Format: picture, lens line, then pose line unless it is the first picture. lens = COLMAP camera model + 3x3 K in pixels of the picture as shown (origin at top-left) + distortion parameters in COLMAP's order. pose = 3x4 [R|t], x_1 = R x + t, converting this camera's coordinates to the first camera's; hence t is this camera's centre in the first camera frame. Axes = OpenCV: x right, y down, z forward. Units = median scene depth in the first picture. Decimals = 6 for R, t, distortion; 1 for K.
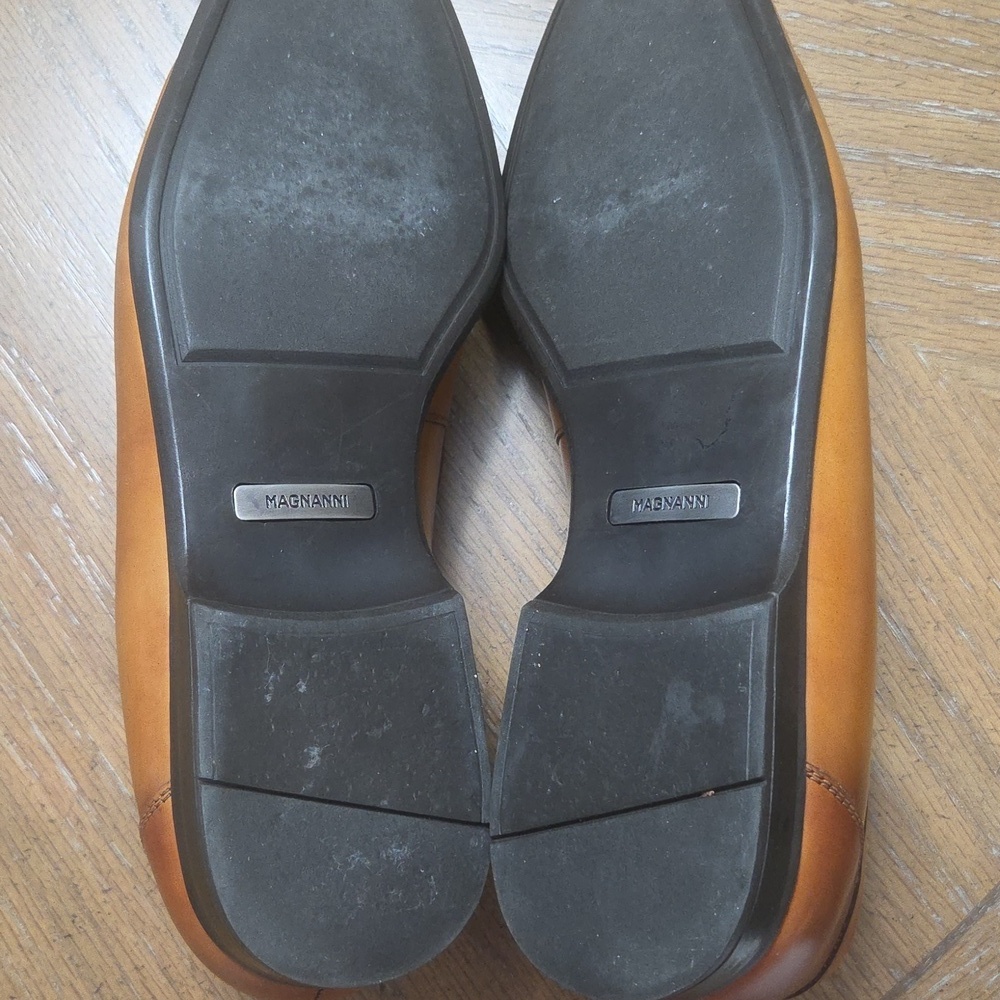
lens RADIAL K [[1466.4, 0, 502.7], [0, 1466.4, 496.9], [0, 0, 1]] dist [0.019537, 0.000000]
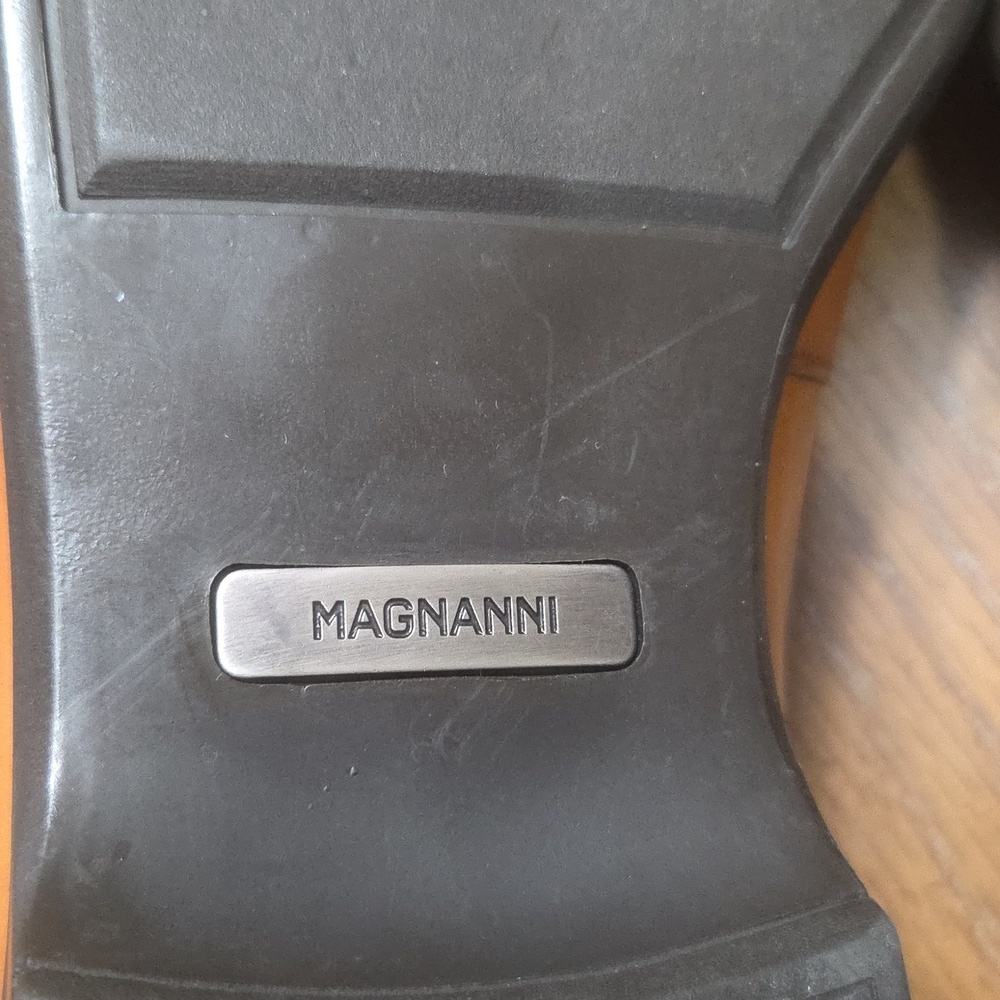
lens RADIAL K [[1466.4, 0, 503.8], [0, 1466.4, 504.7], [0, 0, 1]] dist [0.019537, 0.000000]
pose [[0.981442, 0.038666, -0.187822, -0.055630], [-0.025310, 0.997011, 0.072996, -0.047843], [0.190083, -0.066888, 0.979487, 0.671362]]
